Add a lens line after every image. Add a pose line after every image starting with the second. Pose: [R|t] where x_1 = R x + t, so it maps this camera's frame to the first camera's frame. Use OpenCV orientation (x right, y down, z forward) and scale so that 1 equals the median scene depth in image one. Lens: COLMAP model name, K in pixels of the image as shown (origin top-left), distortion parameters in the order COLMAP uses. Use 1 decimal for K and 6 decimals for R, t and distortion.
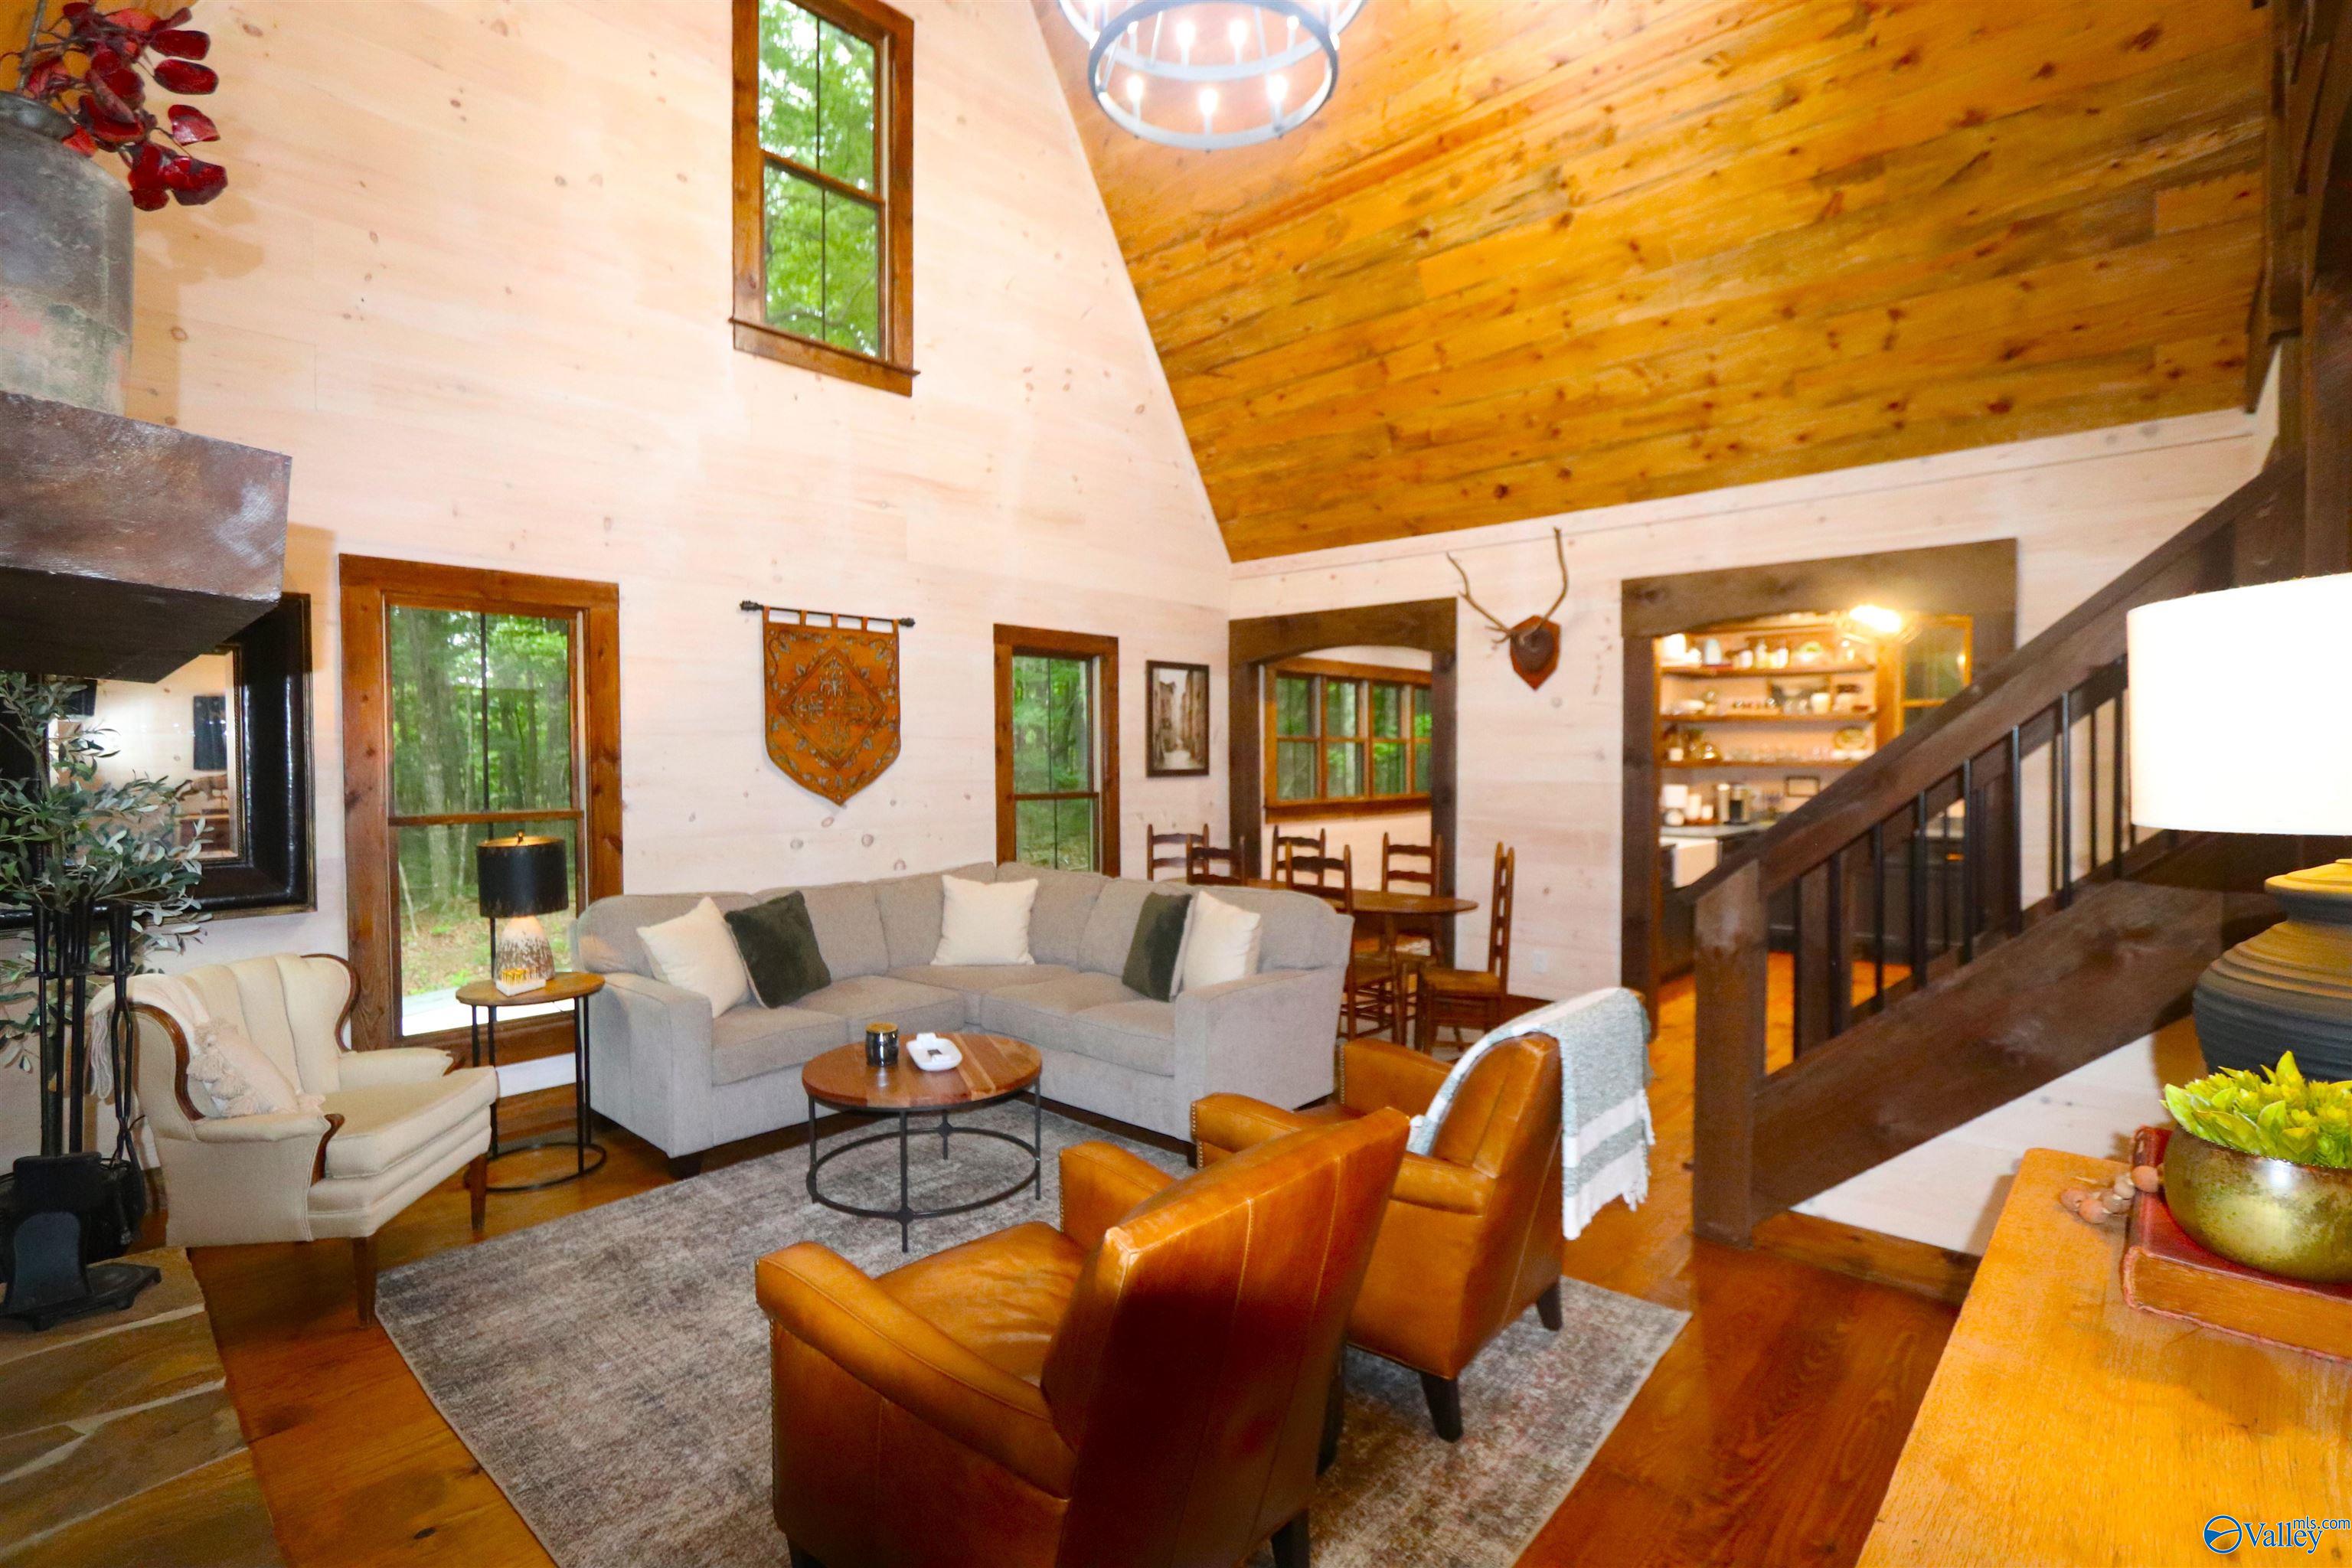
lens RADIAL K [[1078.3, 0, 1163.3], [0, 1078.3, 785.5], [0, 0, 1]] dist [-0.020232, 0.003250]
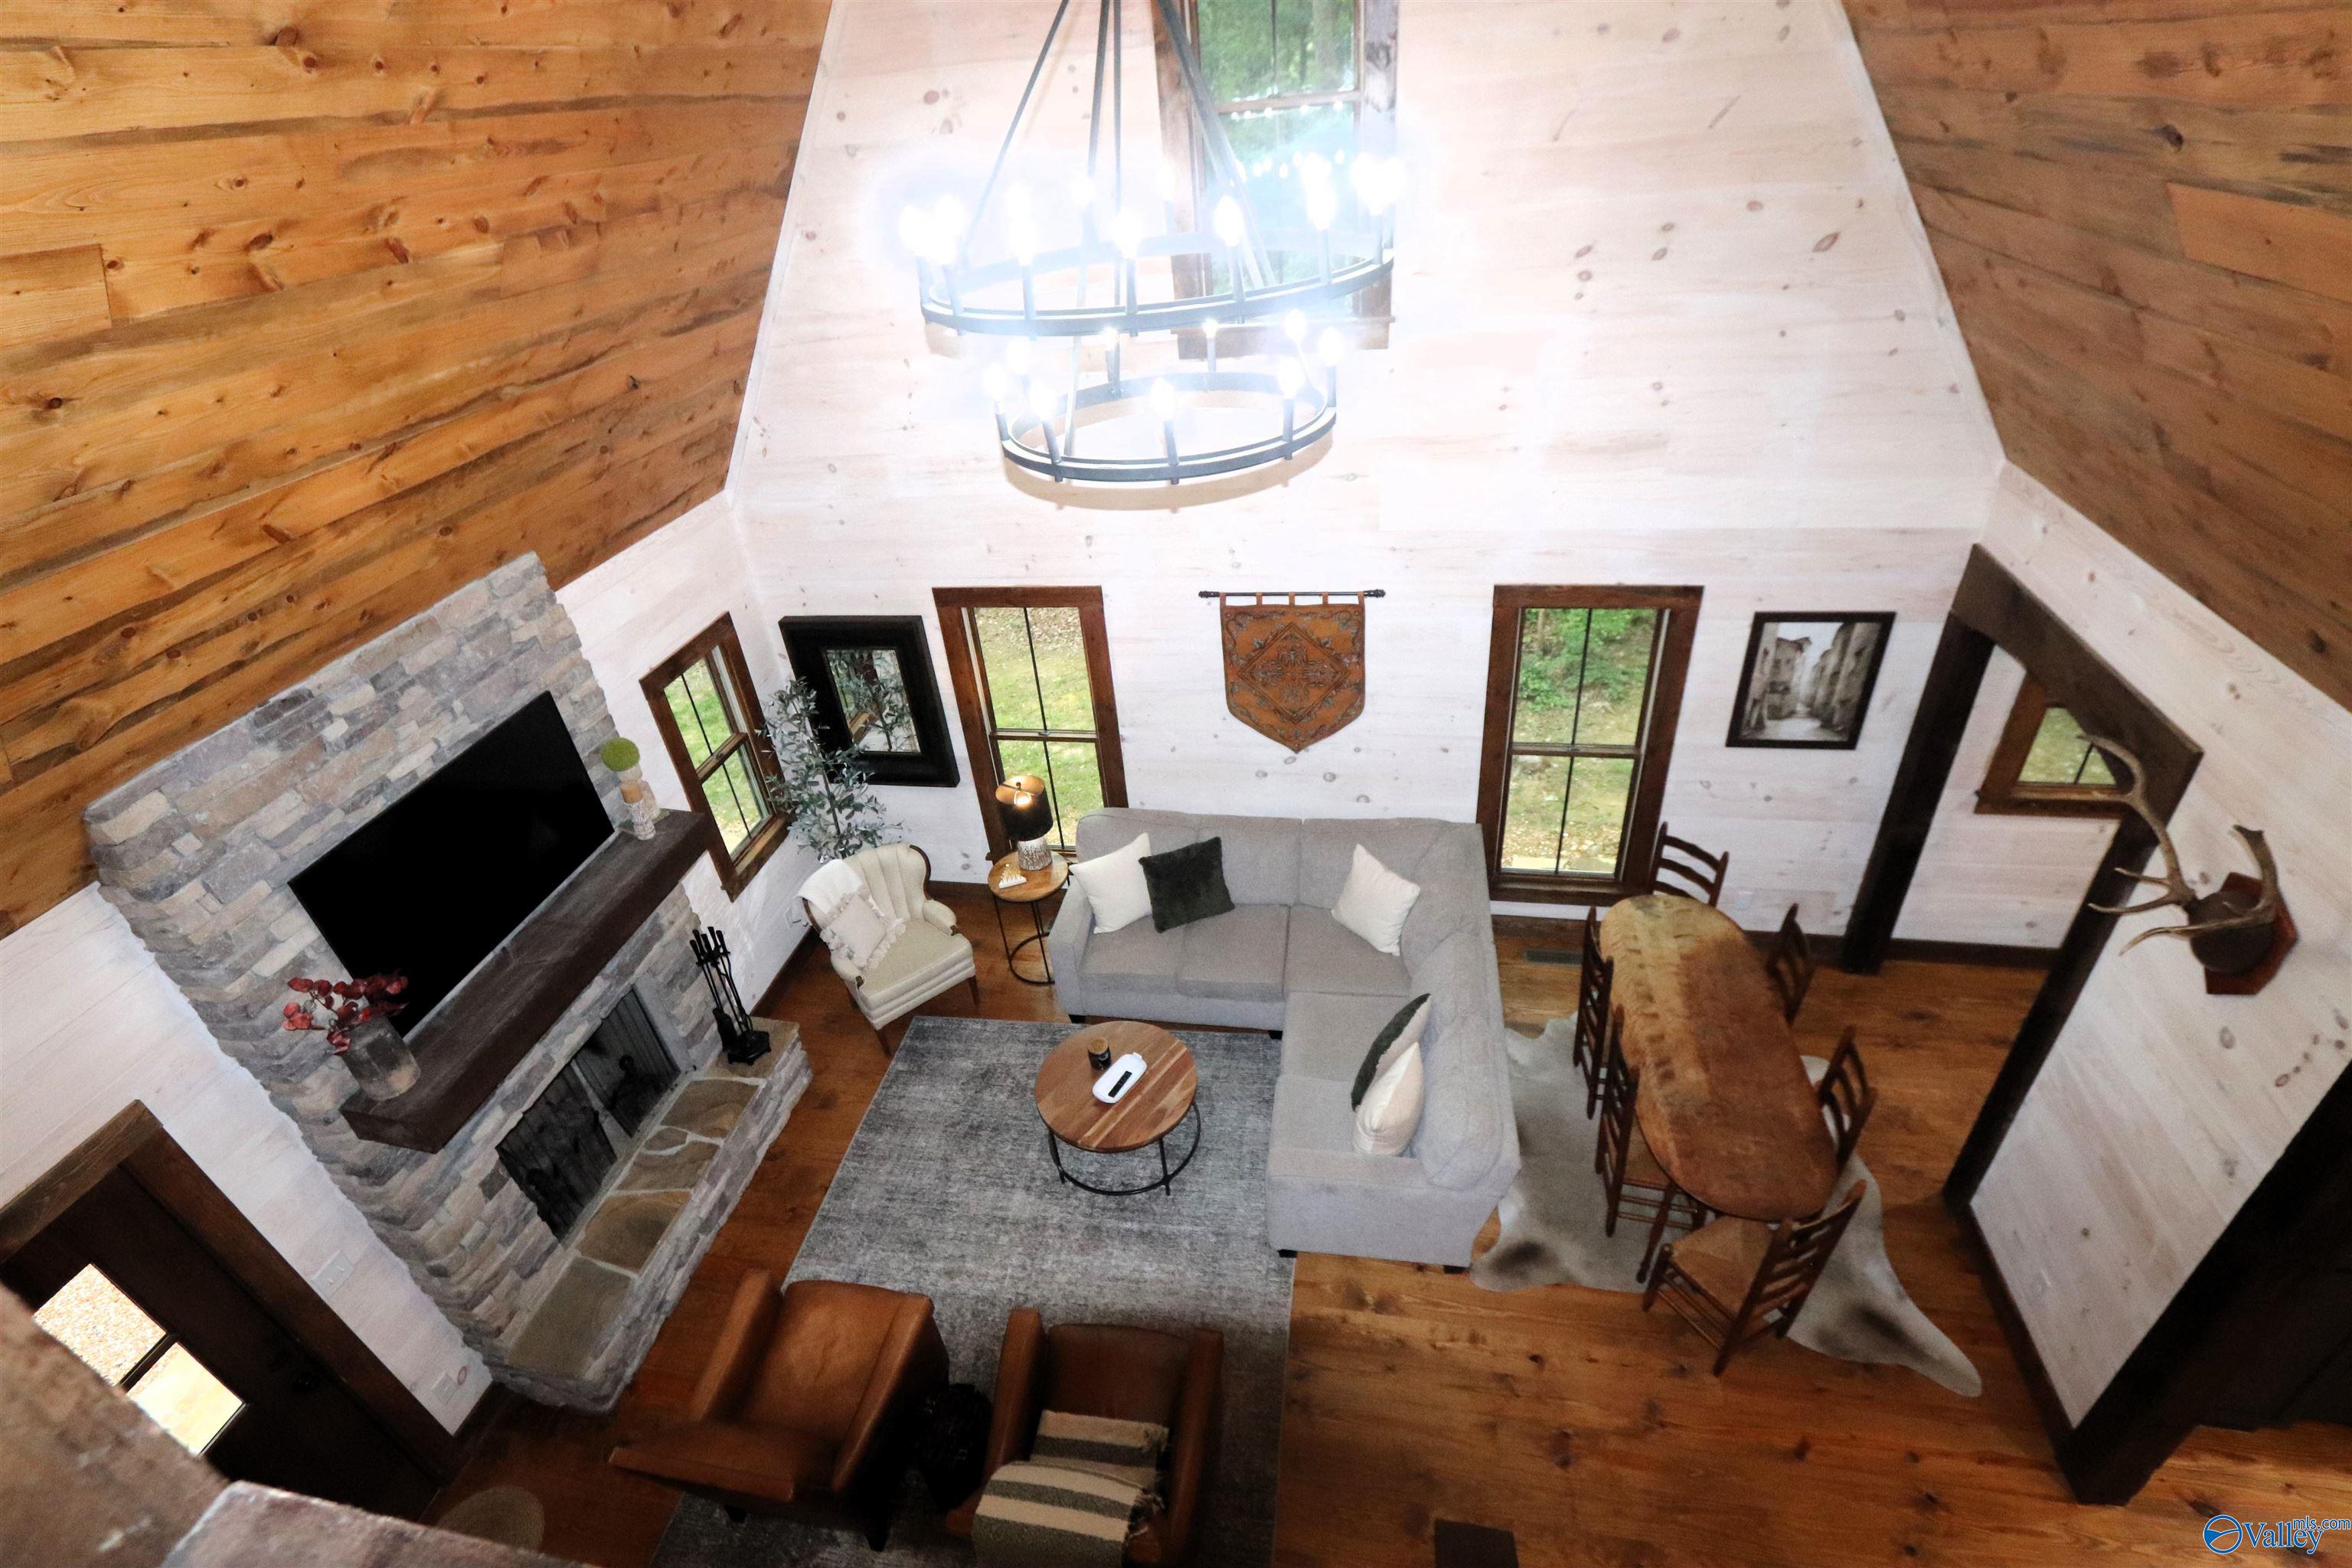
lens RADIAL K [[1078.3, 0, 1157.6], [0, 1078.3, 782.3], [0, 0, 1]] dist [-0.020232, 0.003250]
pose [[0.519317, 0.429860, -0.738600, 0.466435], [0.069973, 0.839992, 0.538068, -0.565624], [0.851712, -0.331110, 0.406144, 0.399081]]
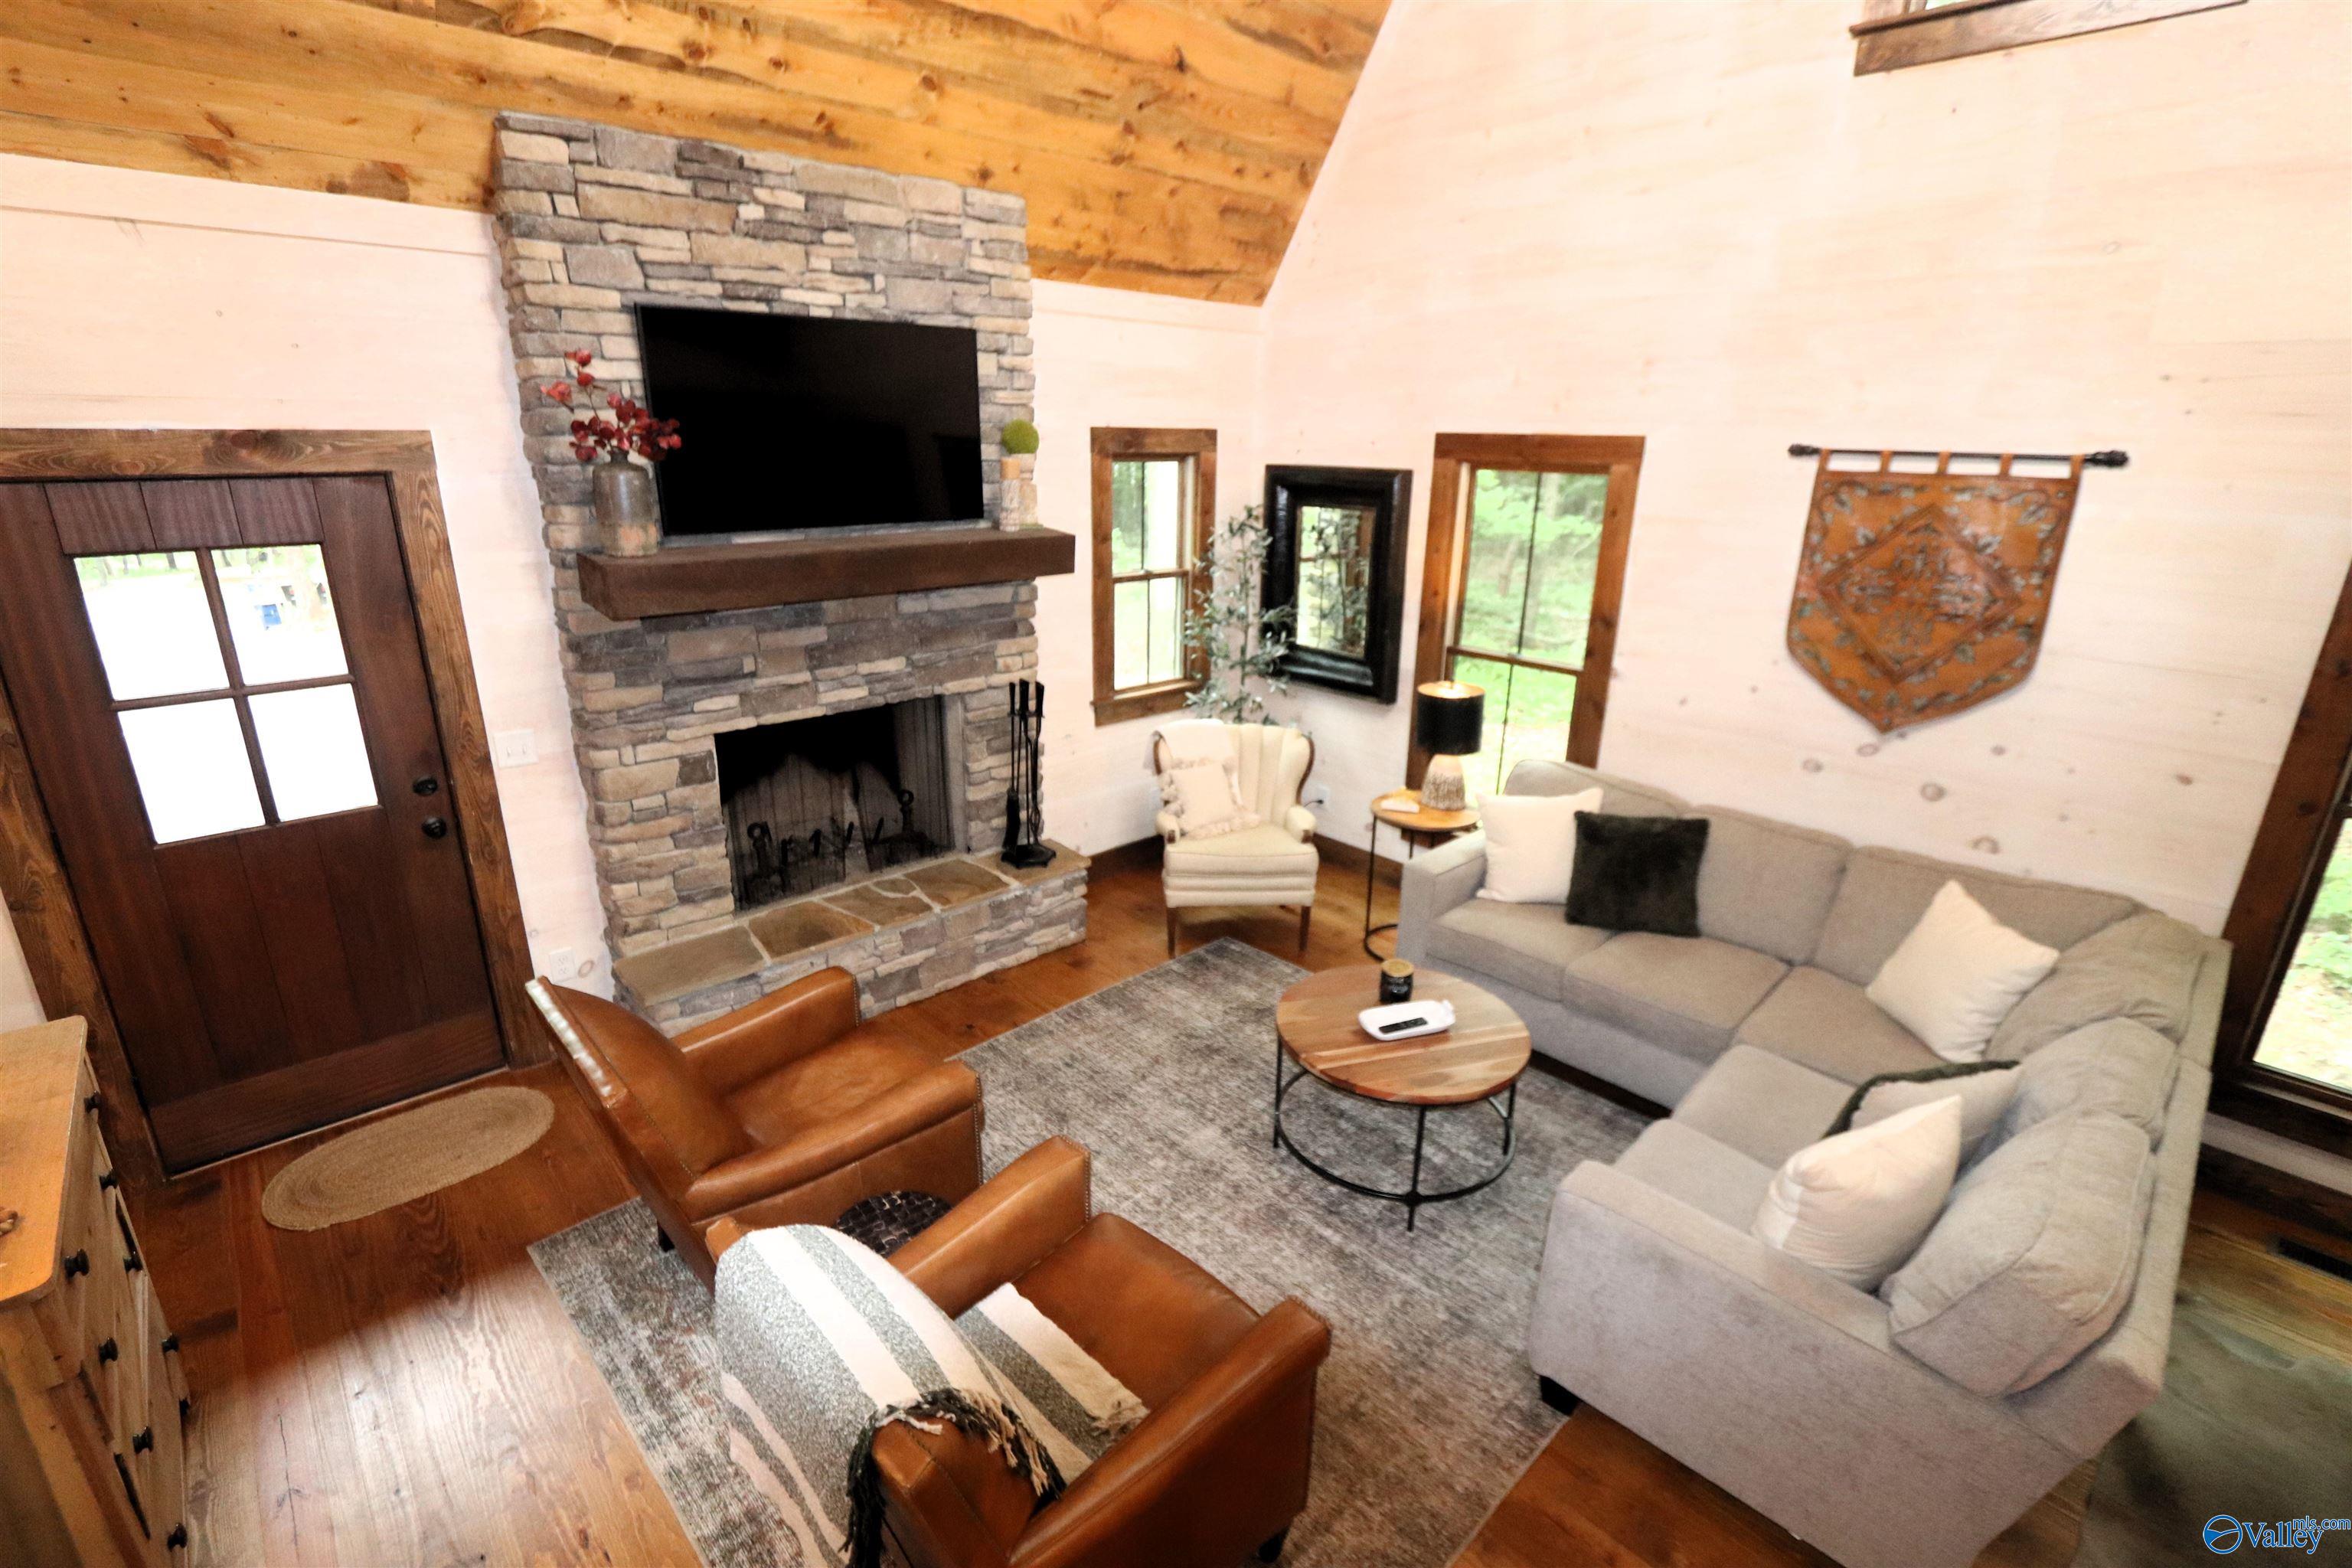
lens RADIAL K [[1078.3, 0, 1162.8], [0, 1078.3, 778.6], [0, 0, 1]] dist [-0.020232, 0.003250]
pose [[-0.078516, 0.308297, -0.948045, 0.411746], [-0.039412, 0.949277, 0.311962, -0.152308], [0.996133, 0.061859, -0.062383, 0.561782]]
